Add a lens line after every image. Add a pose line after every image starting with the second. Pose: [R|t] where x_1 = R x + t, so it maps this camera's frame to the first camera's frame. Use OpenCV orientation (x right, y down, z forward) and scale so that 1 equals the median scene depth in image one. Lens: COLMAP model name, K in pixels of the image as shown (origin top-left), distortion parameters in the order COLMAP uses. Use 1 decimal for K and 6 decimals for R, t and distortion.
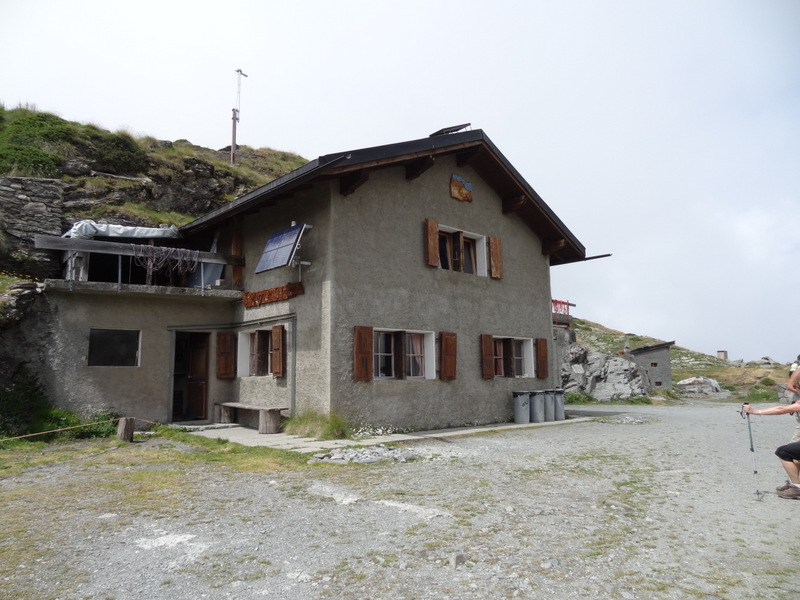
lens RADIAL K [[561.4, 0, 398.0], [0, 561.4, 300.6], [0, 0, 1]] dist [0.000766, 0.002848]
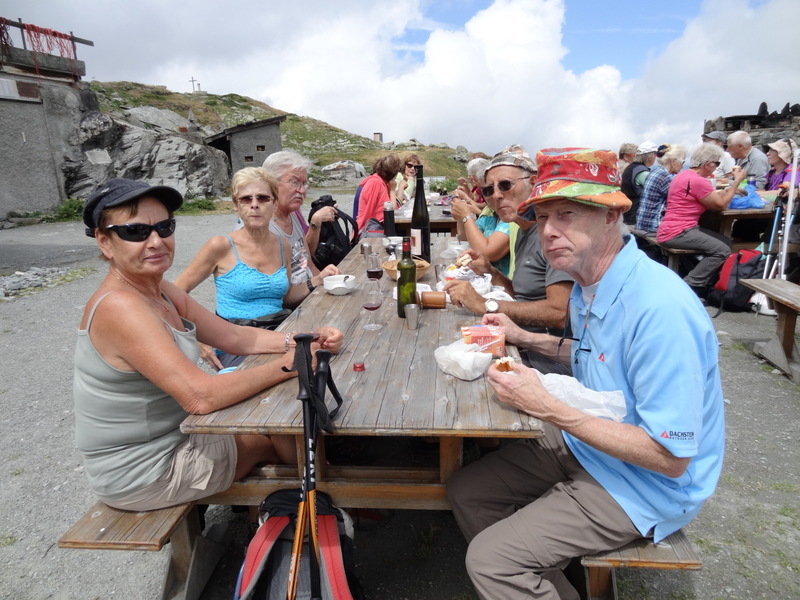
lens RADIAL K [[561.4, 0, 399.8], [0, 561.4, 299.2], [0, 0, 1]] dist [0.000766, 0.002848]
pose [[0.860900, -0.145326, 0.487576, 0.482129], [-0.042650, 0.934350, 0.353796, 0.064640], [-0.506983, -0.325378, 0.798184, 0.529746]]
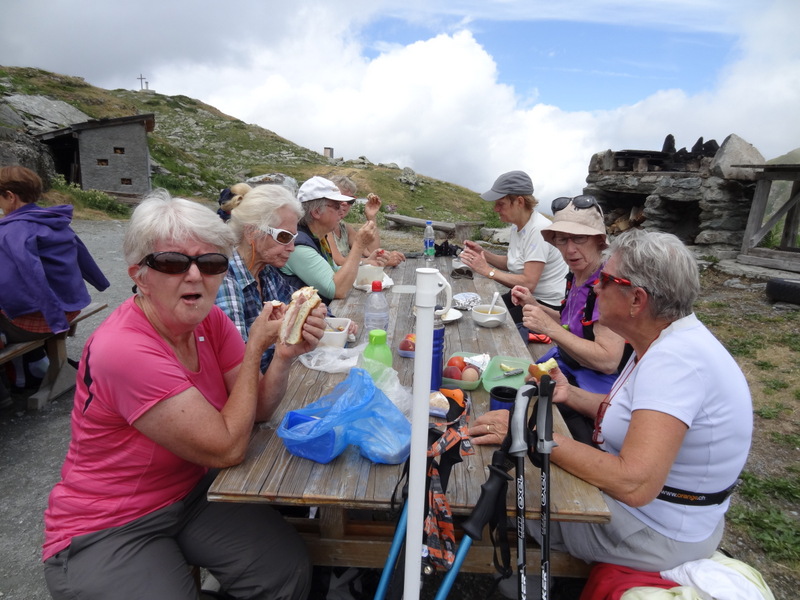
lens RADIAL K [[561.4, 0, 397.6], [0, 561.4, 298.6], [0, 0, 1]] dist [0.000766, 0.002848]
pose [[0.836524, -0.076361, 0.542582, 0.802308], [-0.120858, 0.940138, 0.318644, 0.071636], [-0.534434, -0.332129, 0.777220, 0.648169]]
